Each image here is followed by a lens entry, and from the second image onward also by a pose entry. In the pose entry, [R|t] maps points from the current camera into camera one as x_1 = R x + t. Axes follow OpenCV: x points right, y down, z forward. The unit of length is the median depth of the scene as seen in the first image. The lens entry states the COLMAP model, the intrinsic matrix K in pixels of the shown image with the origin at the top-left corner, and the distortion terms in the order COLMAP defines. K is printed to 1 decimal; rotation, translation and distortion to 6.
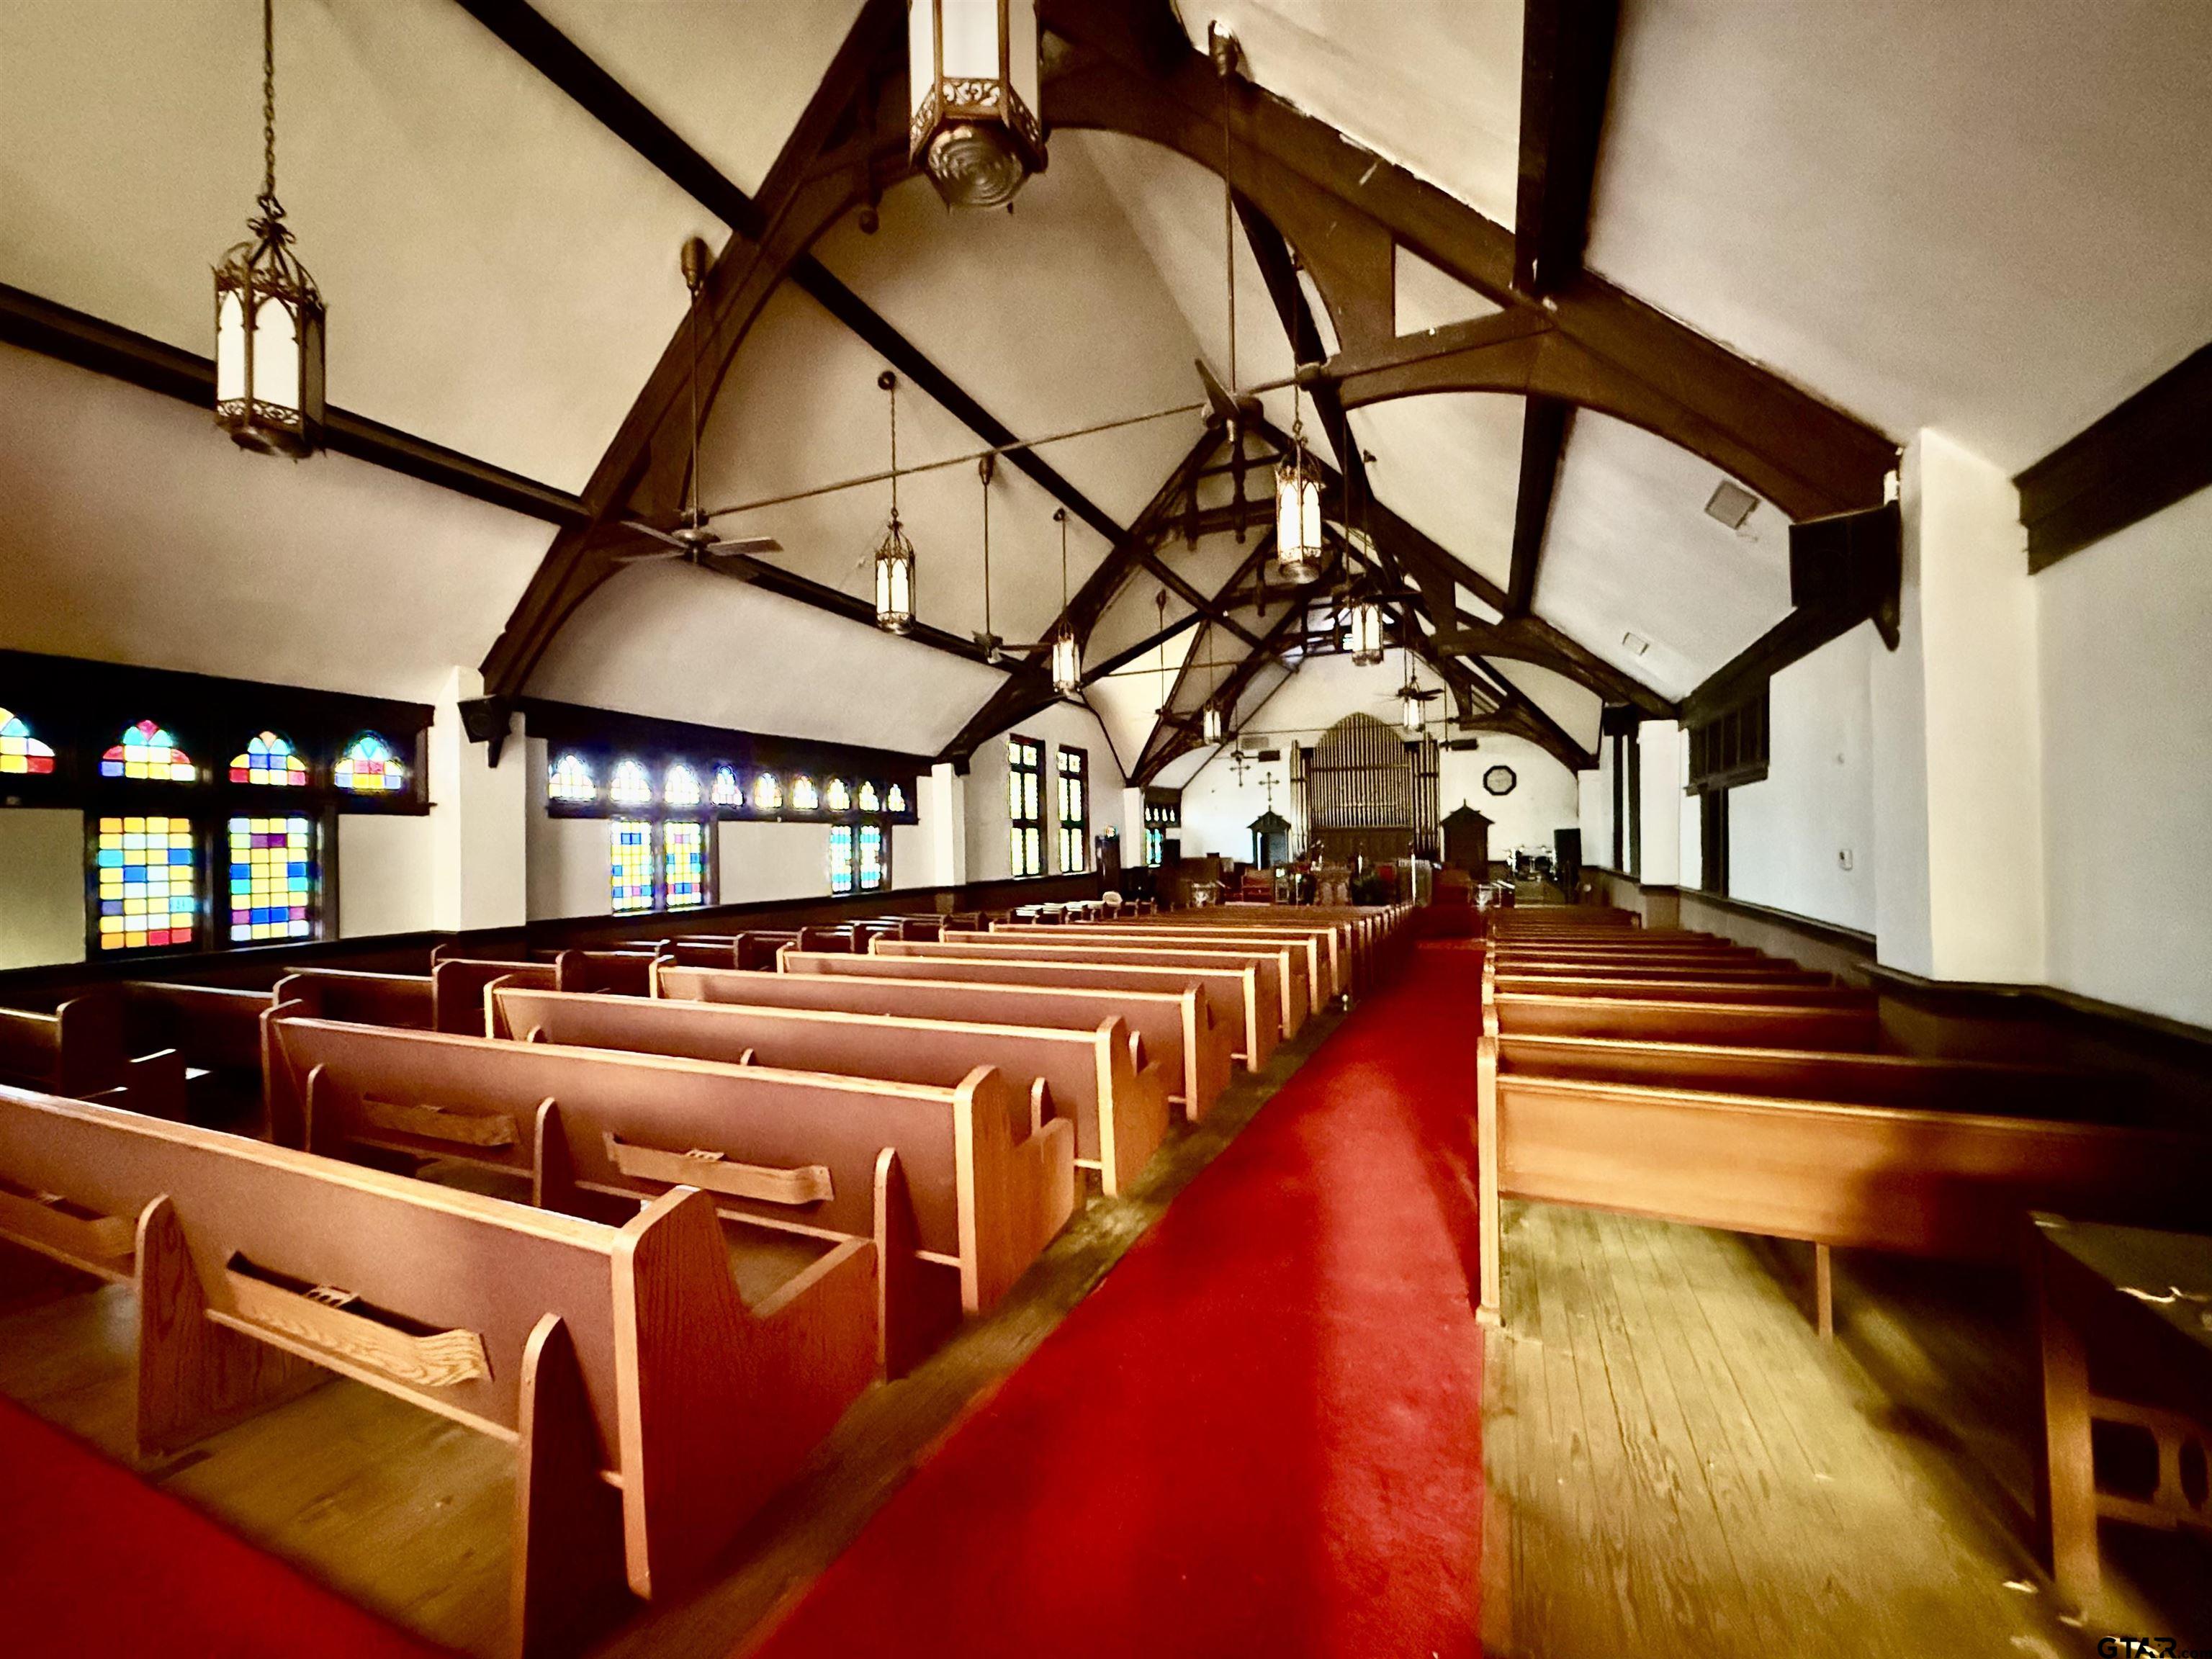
lens RADIAL K [[881.5, 0, 1102.1], [0, 881.5, 836.6], [0, 0, 1]] dist [0.000073, 0.000554]
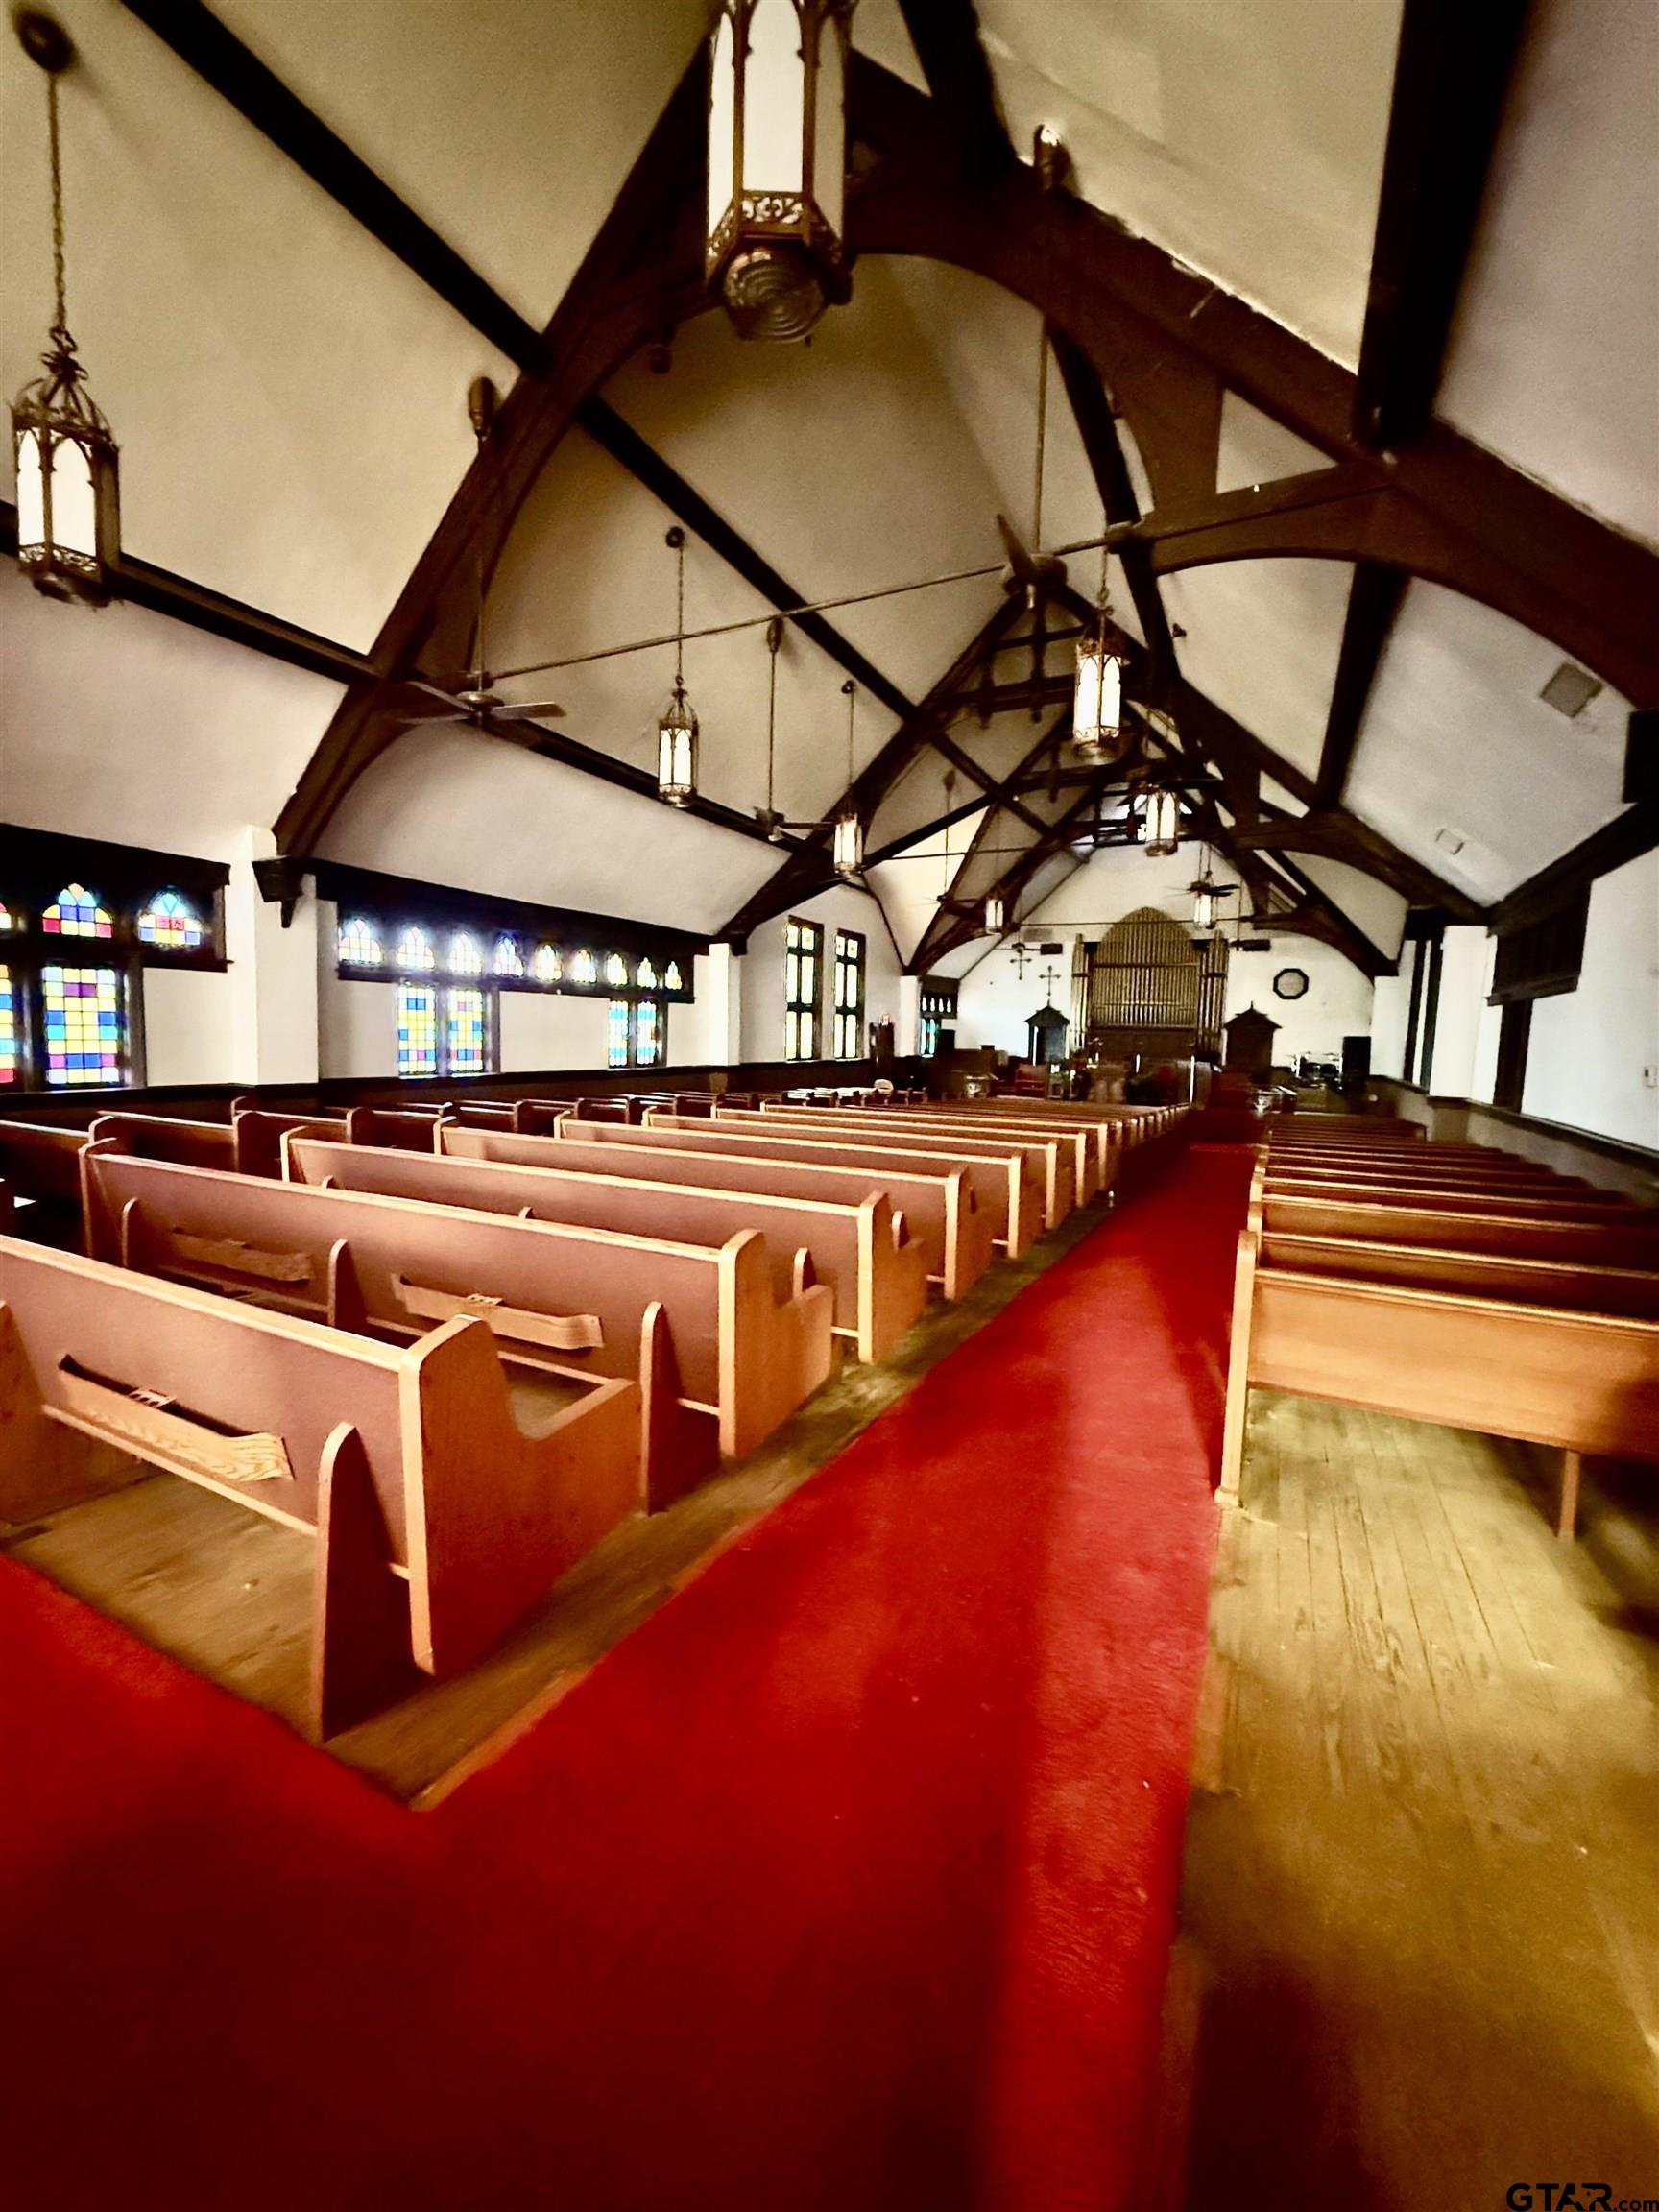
lens RADIAL K [[881.2, 0, 827.5], [0, 881.2, 1102.1], [0, 0, 1]] dist [0.000379, 0.000048]
pose [[0.997513, 0.047867, -0.051729, 0.002074], [-0.043171, 0.995151, 0.088383, 0.006653], [0.055709, -0.085930, 0.994743, -0.004335]]
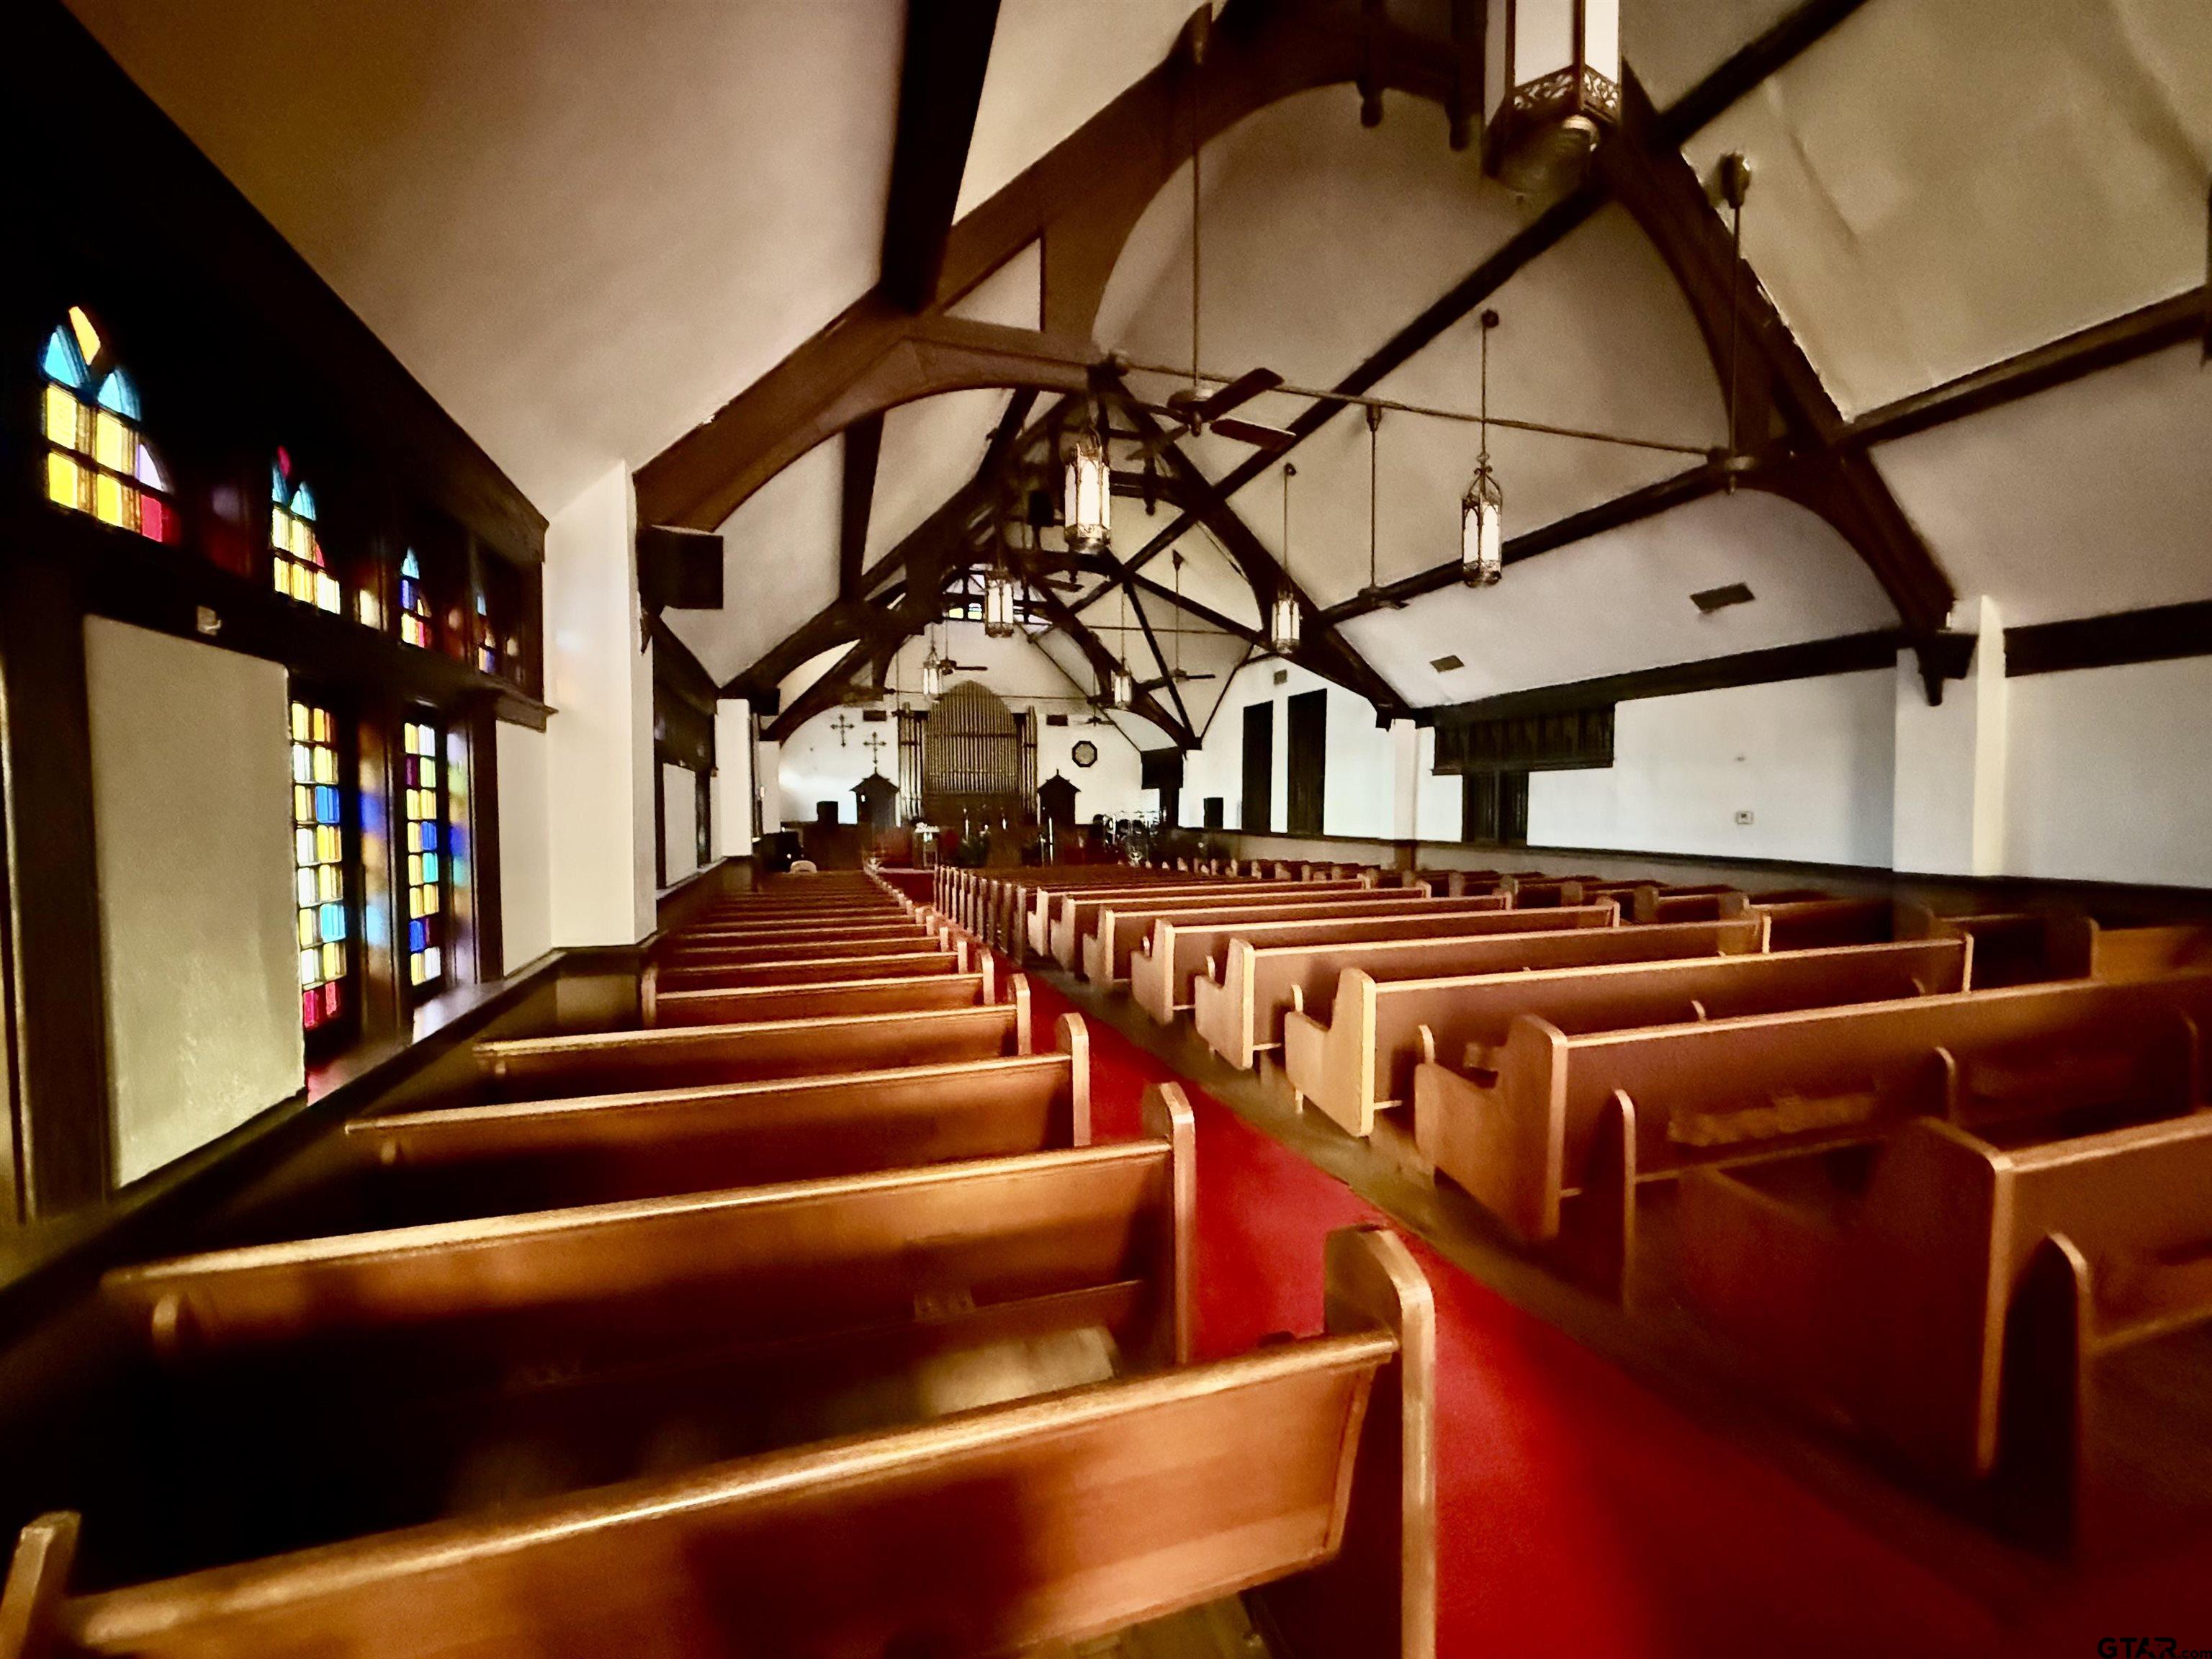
lens RADIAL K [[881.2, 0, 1101.9], [0, 881.2, 829.2], [0, 0, 1]] dist [0.000379, 0.000048]
pose [[0.749214, -0.005496, 0.662306, -1.055333], [-0.013981, 0.999612, 0.024111, 0.020577], [-0.662181, -0.027324, 0.748846, 0.473640]]
